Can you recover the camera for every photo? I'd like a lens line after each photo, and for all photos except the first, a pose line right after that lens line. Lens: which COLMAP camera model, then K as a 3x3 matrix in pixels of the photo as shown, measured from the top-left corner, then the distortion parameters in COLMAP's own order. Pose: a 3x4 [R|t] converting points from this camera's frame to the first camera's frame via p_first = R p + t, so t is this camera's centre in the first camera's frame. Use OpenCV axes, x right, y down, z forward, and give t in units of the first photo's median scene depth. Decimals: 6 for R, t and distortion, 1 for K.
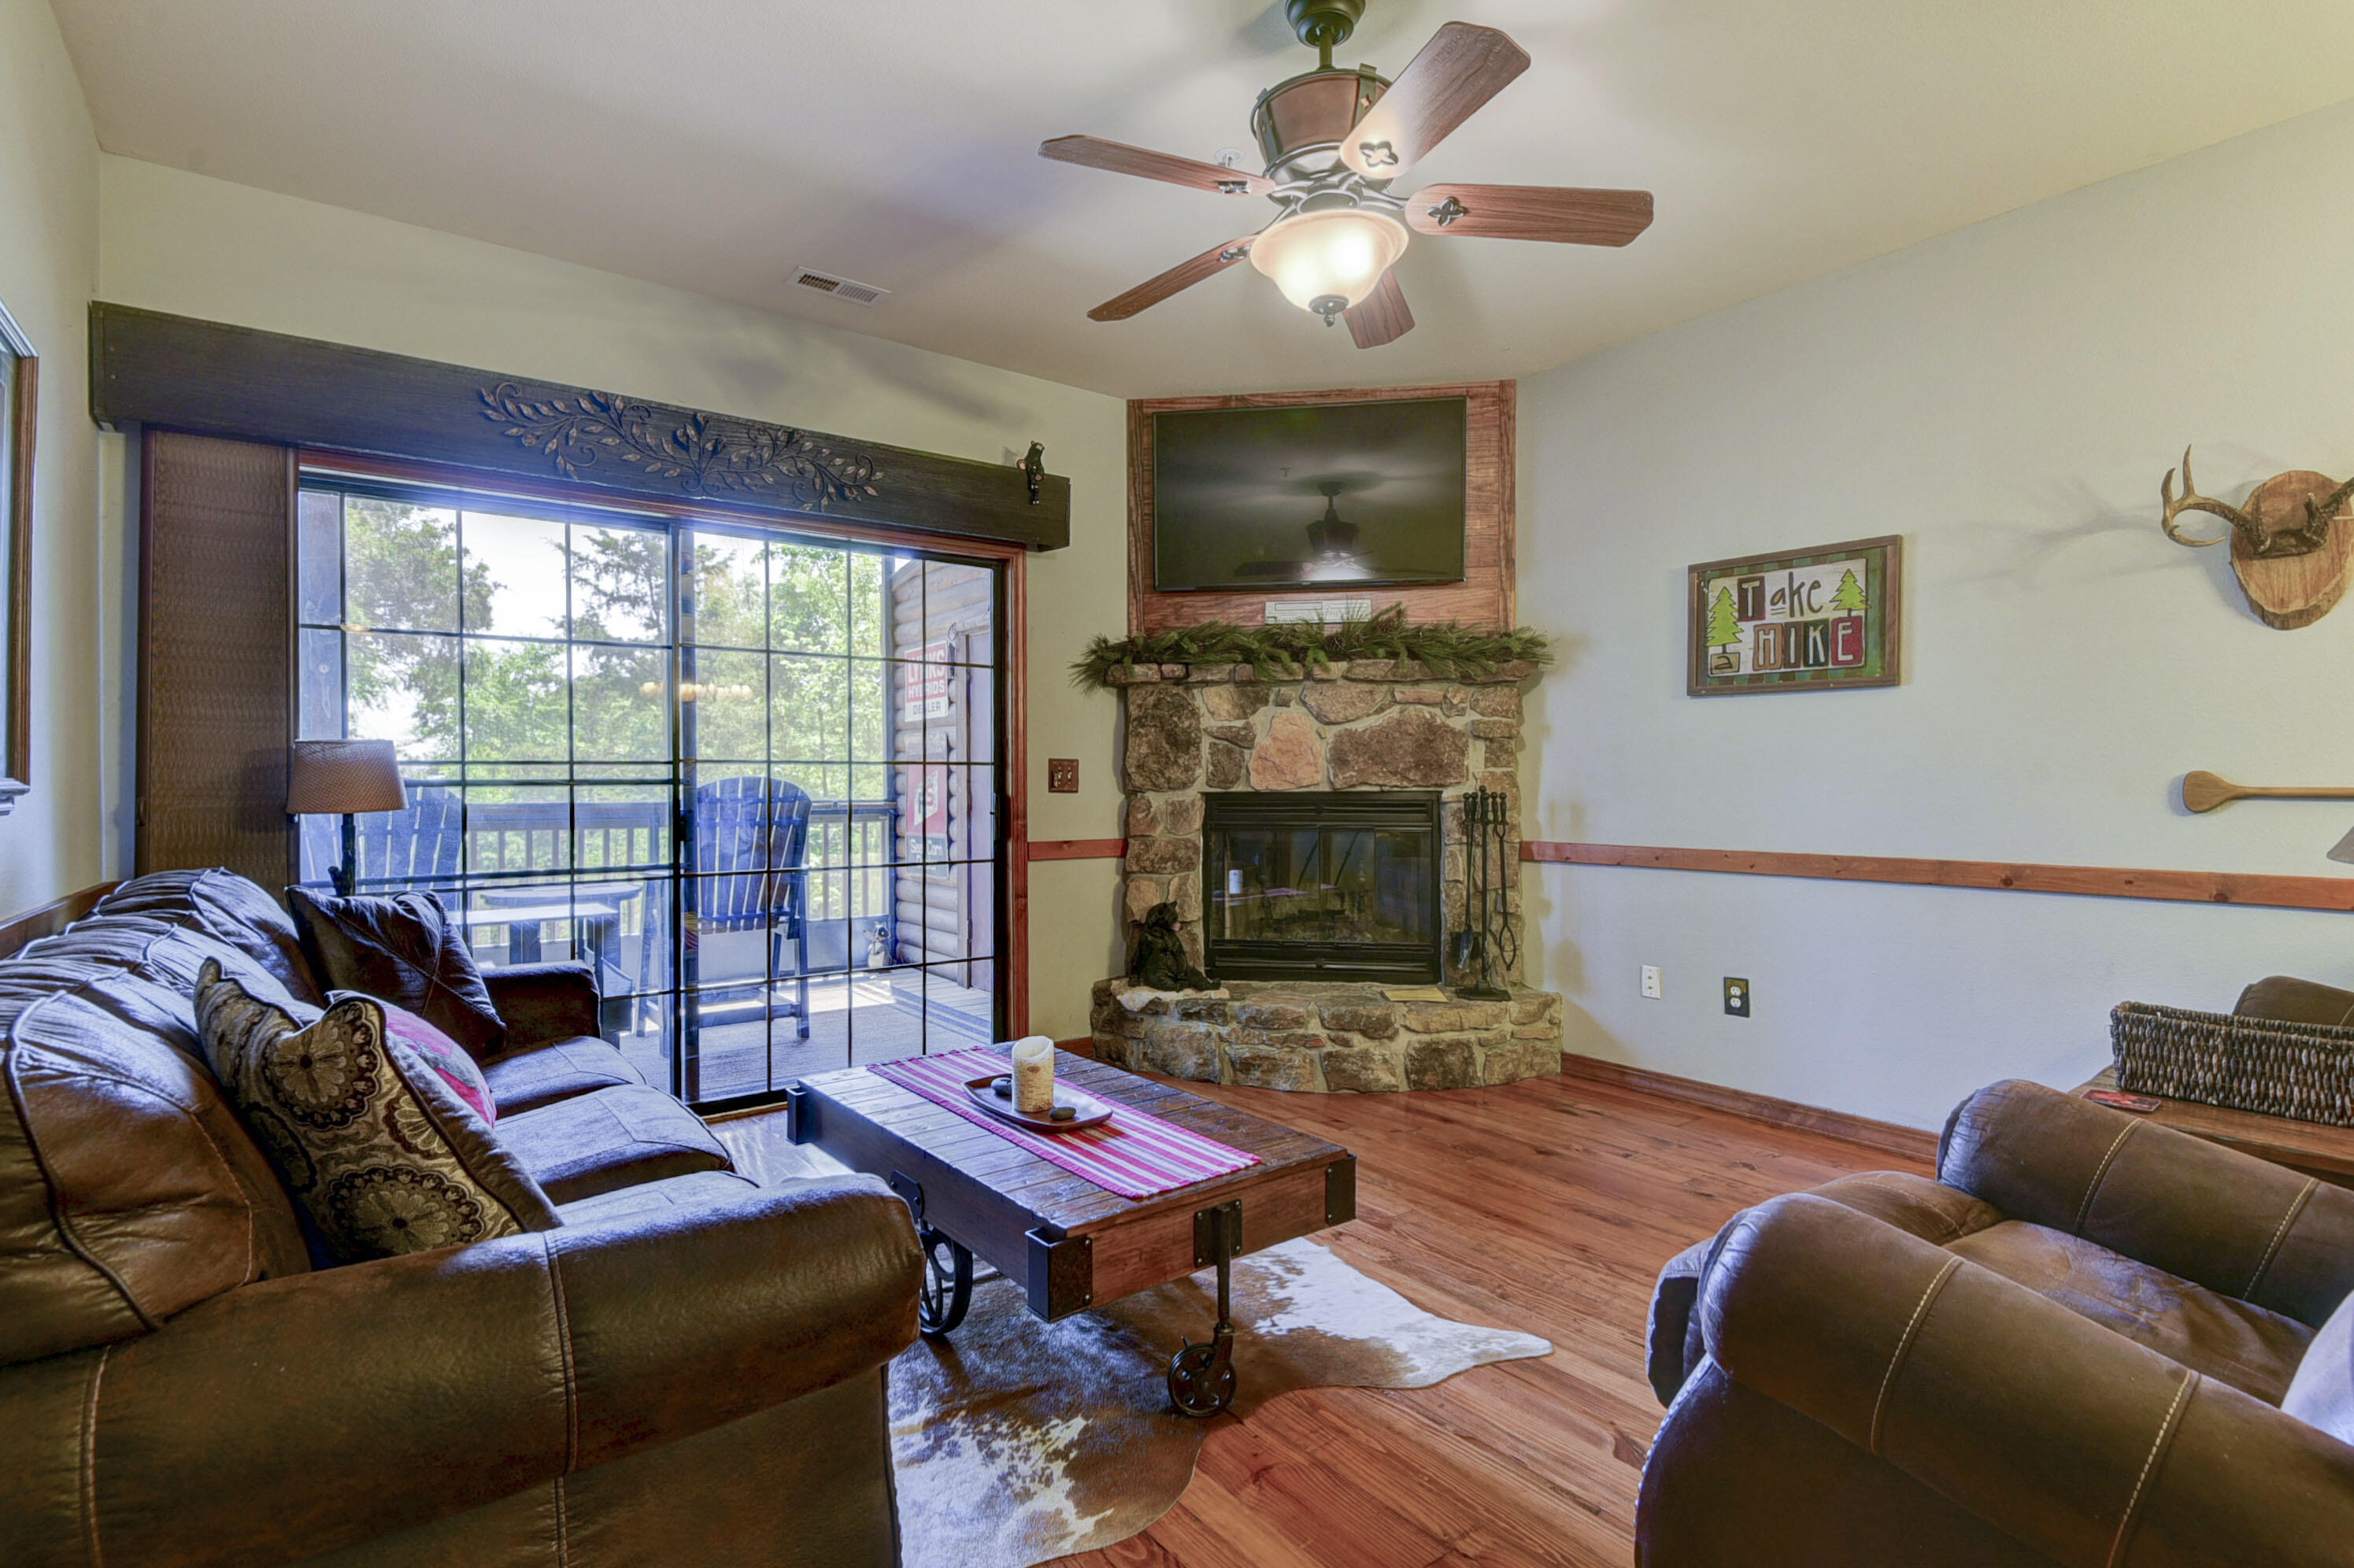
lens RADIAL K [[1123.7, 0, 1162.3], [0, 1123.7, 790.8], [0, 0, 1]] dist [0.010741, -0.008959]
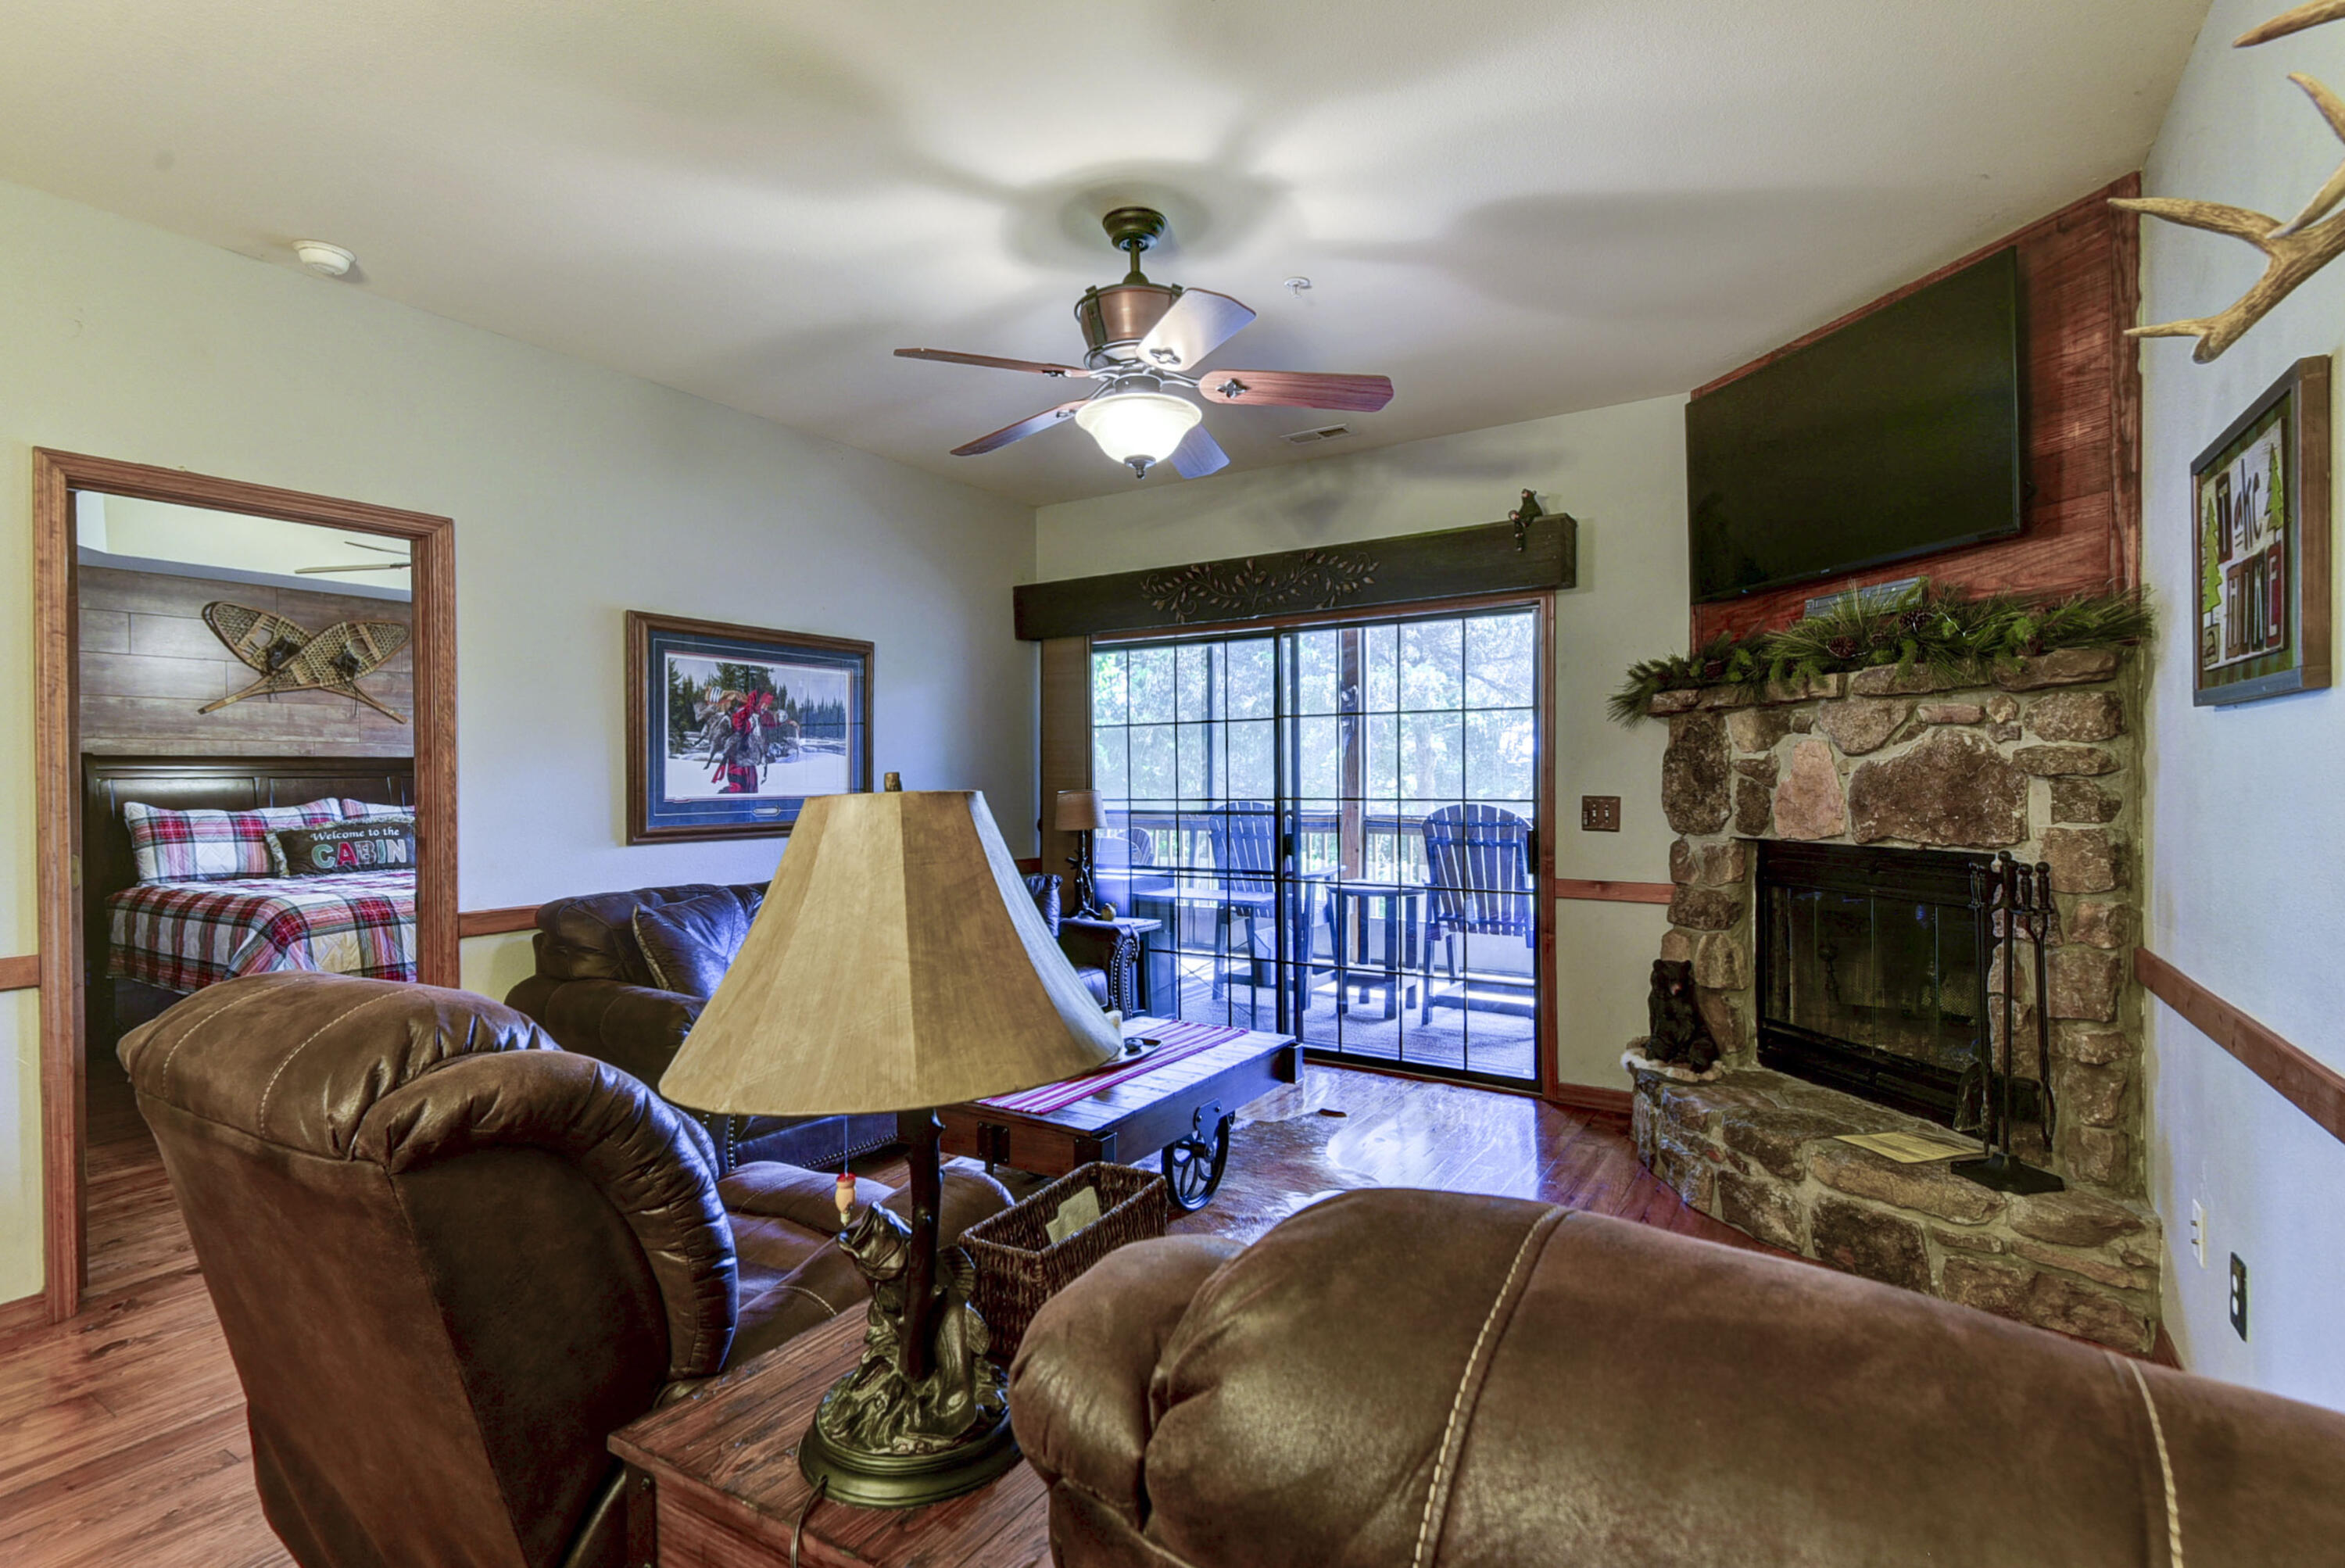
lens RADIAL K [[1119.5, 0, 1154.5], [0, 1119.5, 785.0], [0, 0, 1]] dist [0.010741, -0.008959]
pose [[0.338125, 0.007180, -0.941074, 0.705114], [-0.001229, 0.999973, 0.007188, -0.045289], [0.941100, -0.001274, 0.338125, 0.318976]]
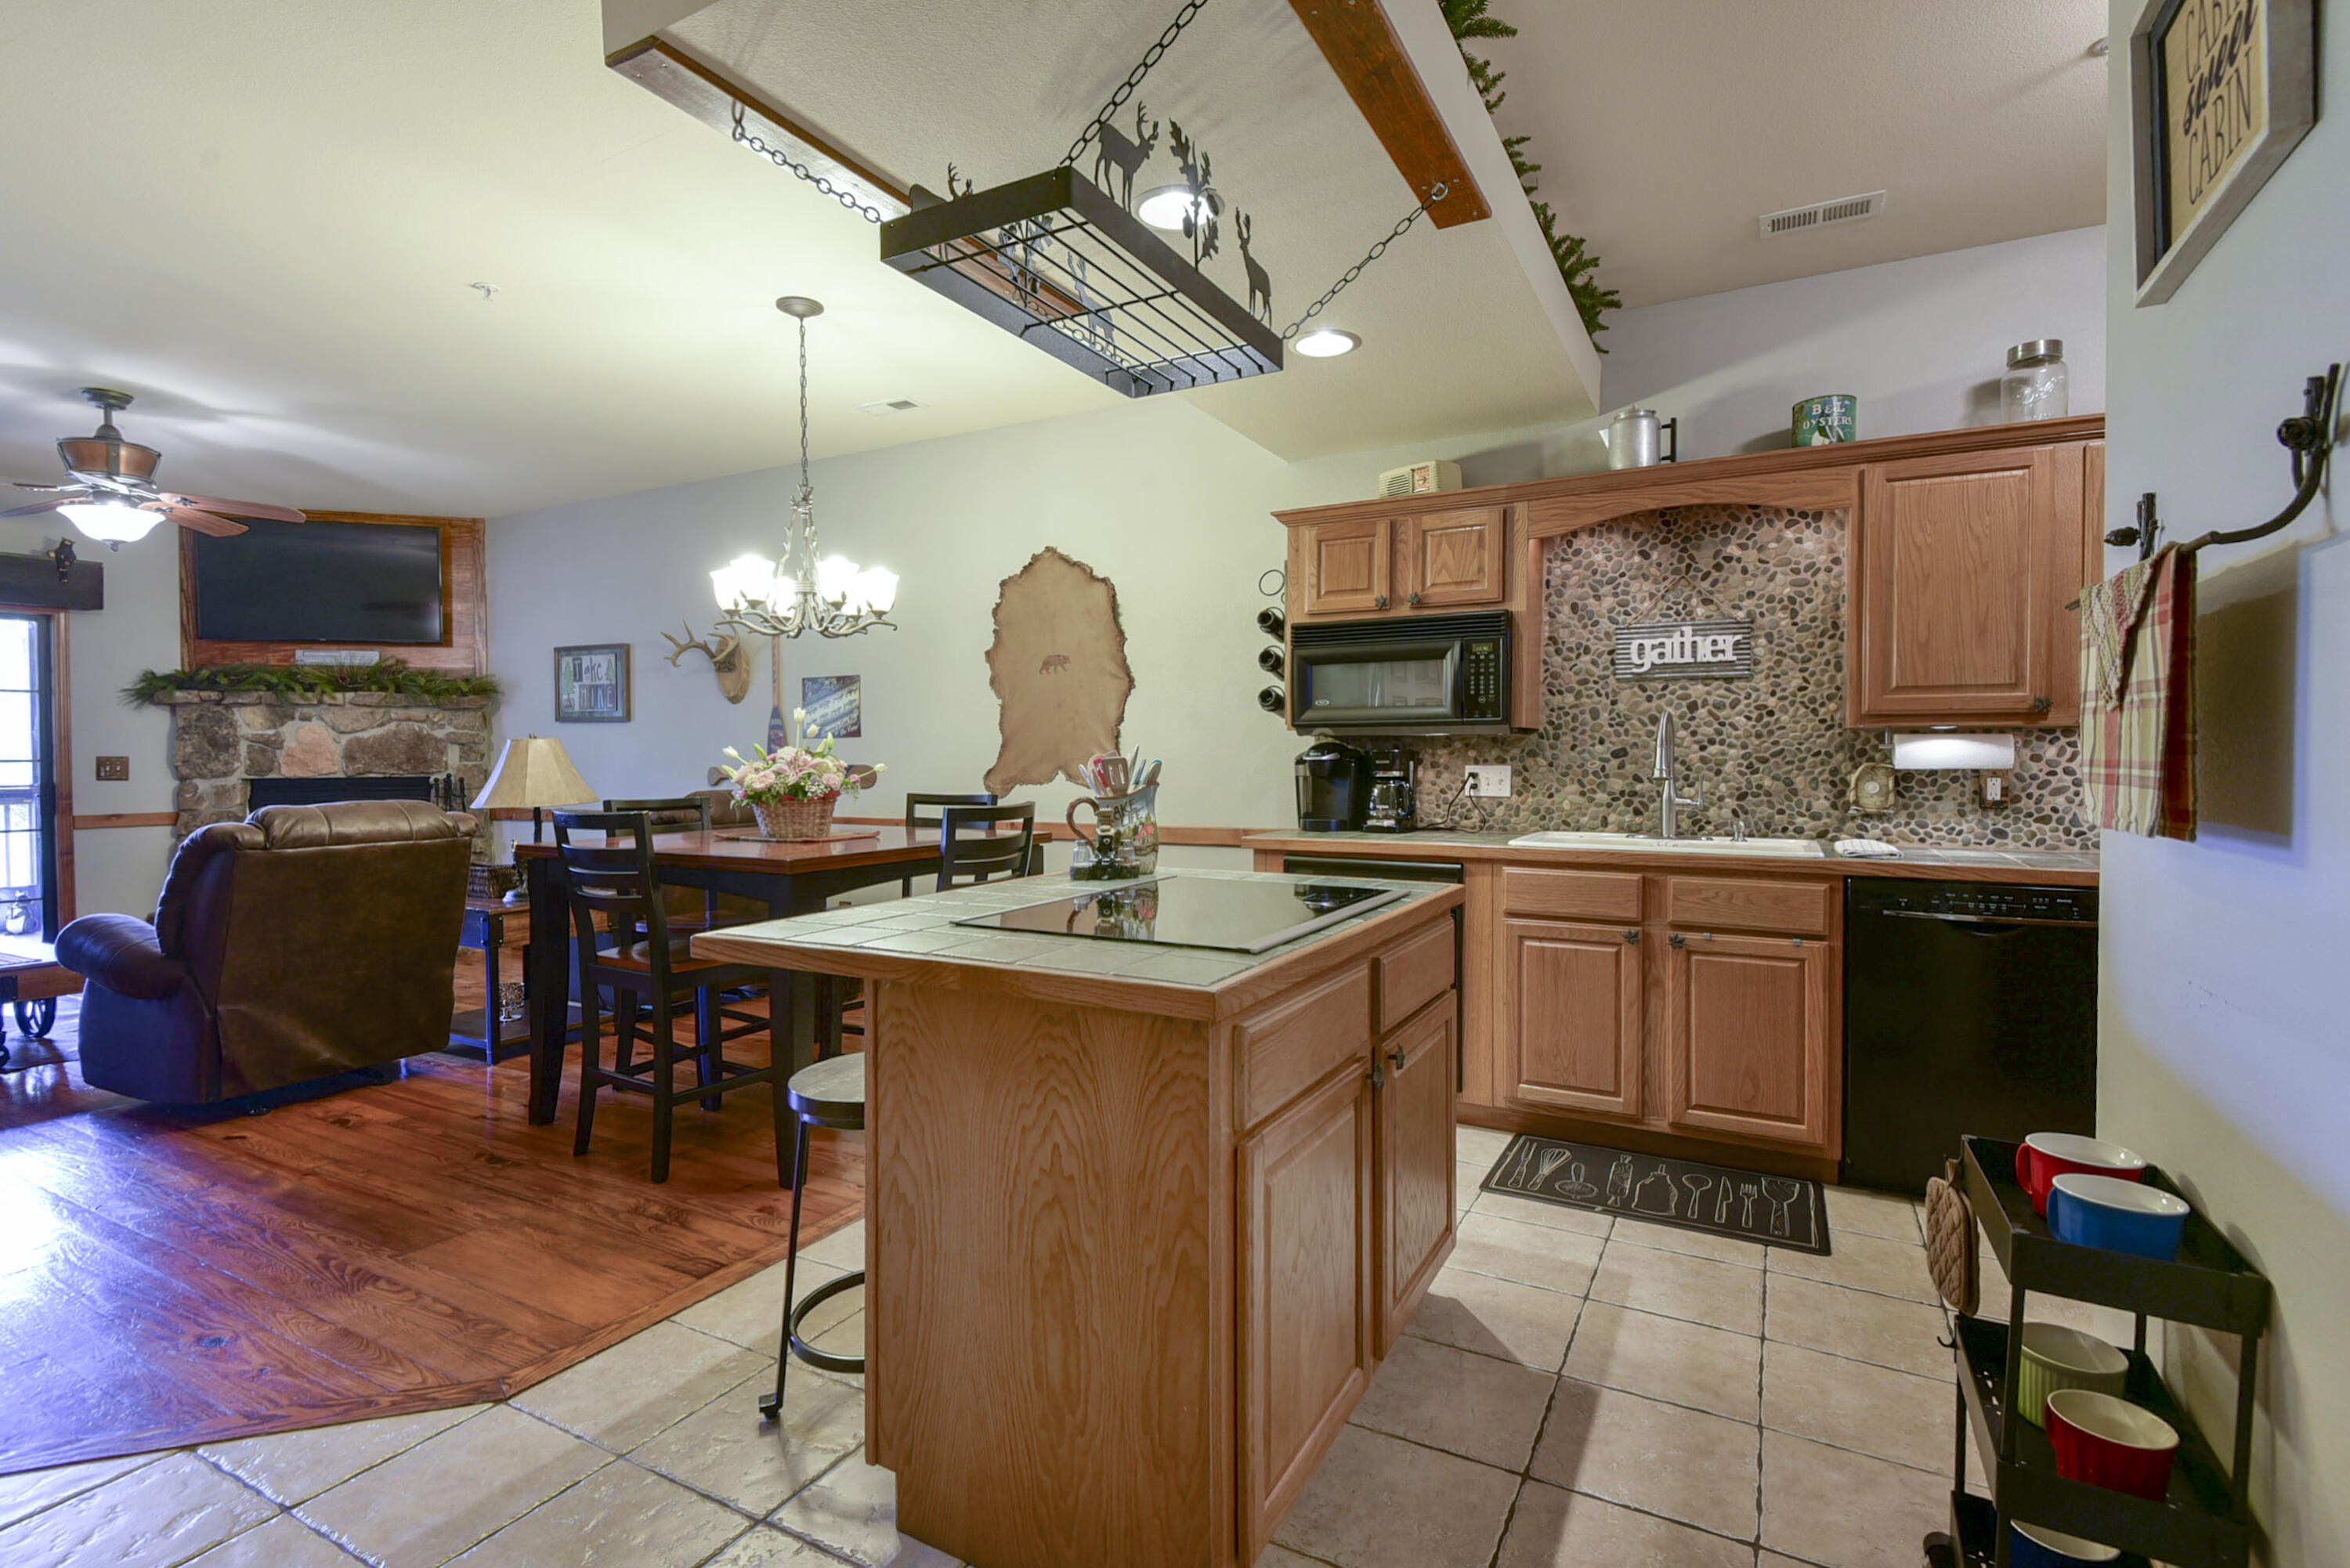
lens RADIAL K [[1121.8, 0, 1230.4], [0, 1121.8, 780.3], [0, 0, 1]] dist [0.010741, -0.008959]
pose [[0.900297, -0.008871, 0.435186, 0.574370], [0.003630, 0.999911, 0.012872, -0.011477], [-0.435261, -0.010009, 0.900249, -0.901539]]
